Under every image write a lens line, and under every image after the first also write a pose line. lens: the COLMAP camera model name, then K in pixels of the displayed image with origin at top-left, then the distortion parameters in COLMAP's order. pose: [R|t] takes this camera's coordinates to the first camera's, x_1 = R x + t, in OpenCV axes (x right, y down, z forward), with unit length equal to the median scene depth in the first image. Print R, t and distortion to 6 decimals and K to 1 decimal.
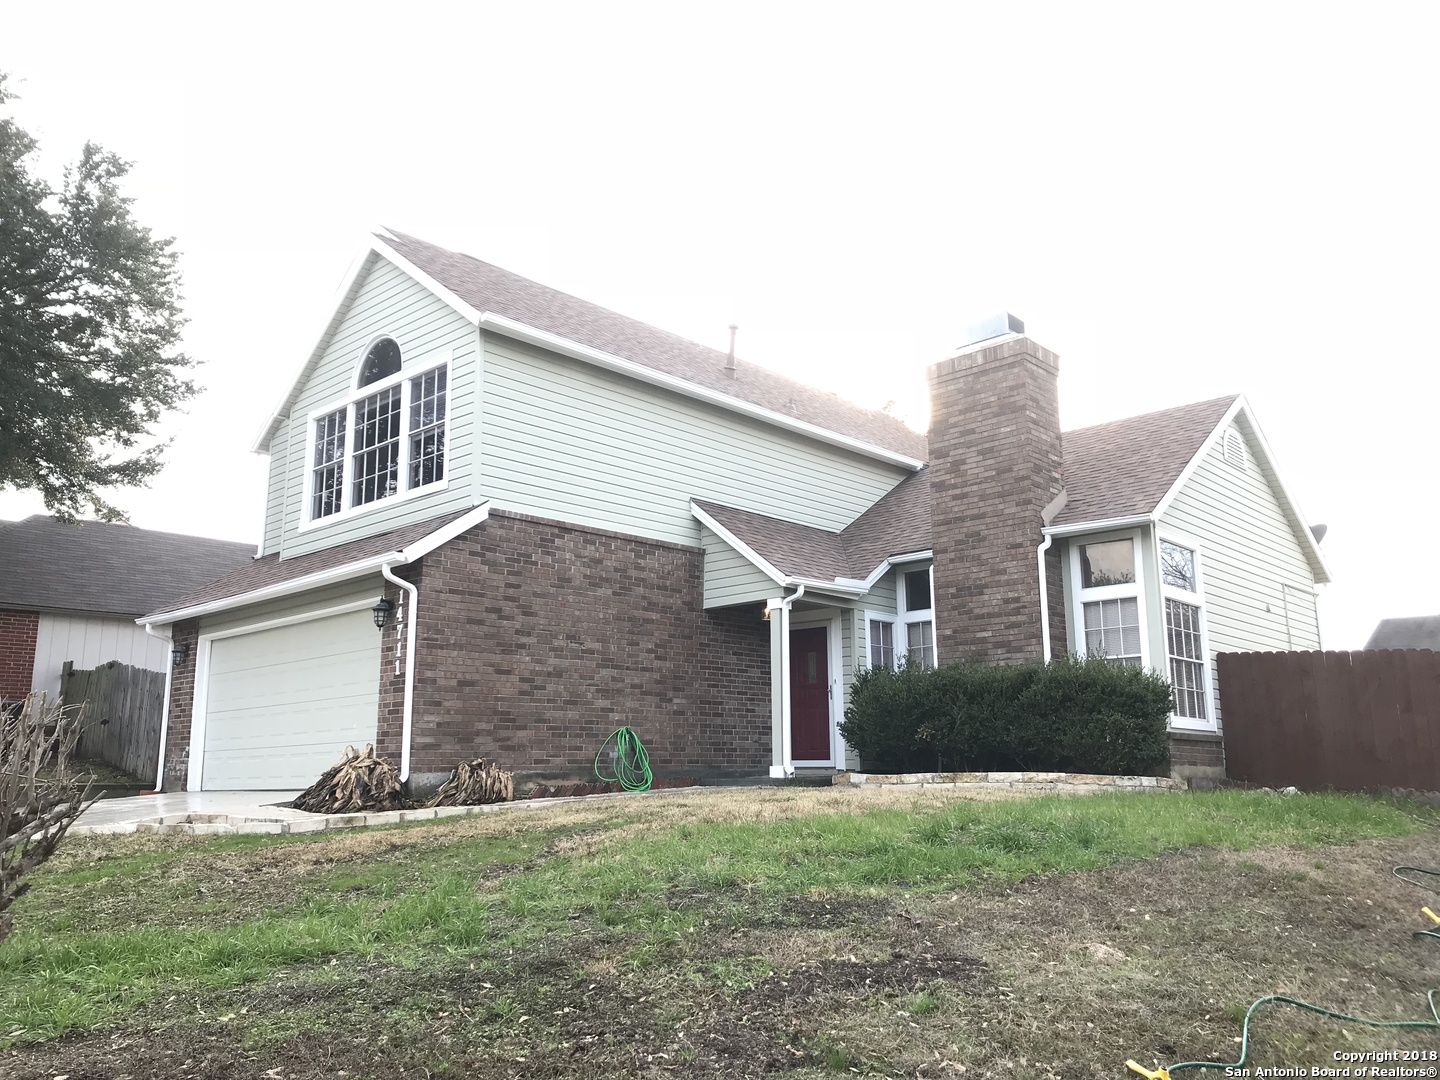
lens RADIAL K [[1184.1, 0, 722.9], [0, 1184.1, 541.6], [0, 0, 1]] dist [0.052220, -0.064476]
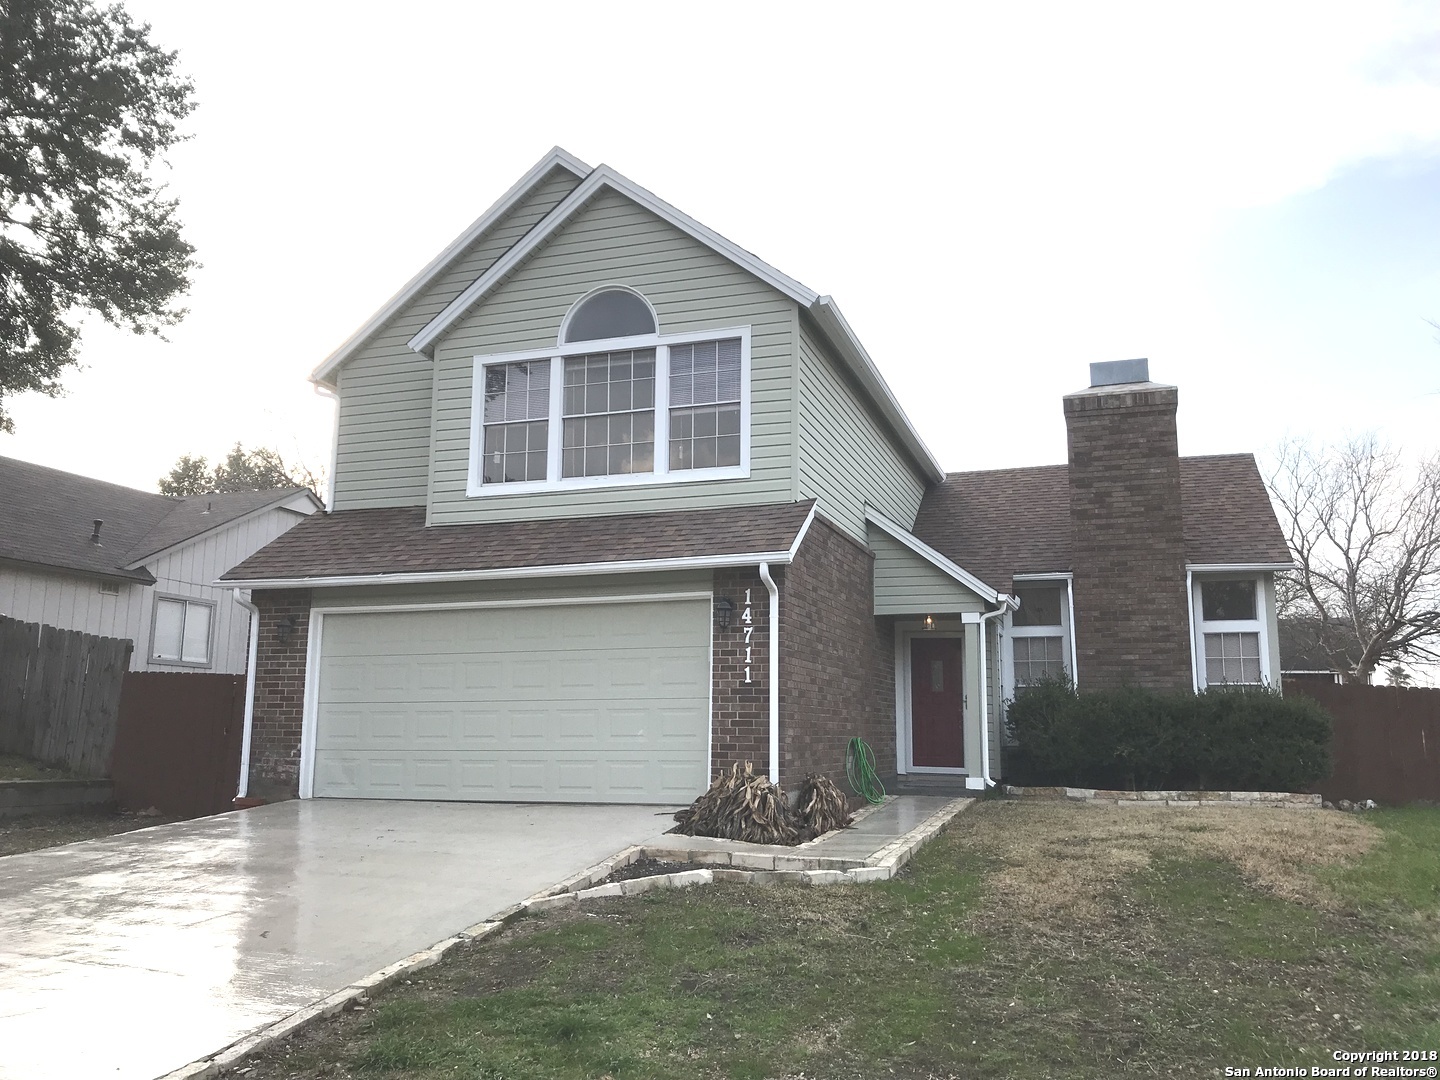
lens RADIAL K [[1184.1, 0, 722.9], [0, 1184.1, 543.5], [0, 0, 1]] dist [0.052220, -0.064476]
pose [[0.909393, 0.083958, 0.407376, -0.564478], [-0.097506, 0.995156, 0.012569, -0.002743], [-0.404348, -0.051152, 0.913174, 0.158394]]
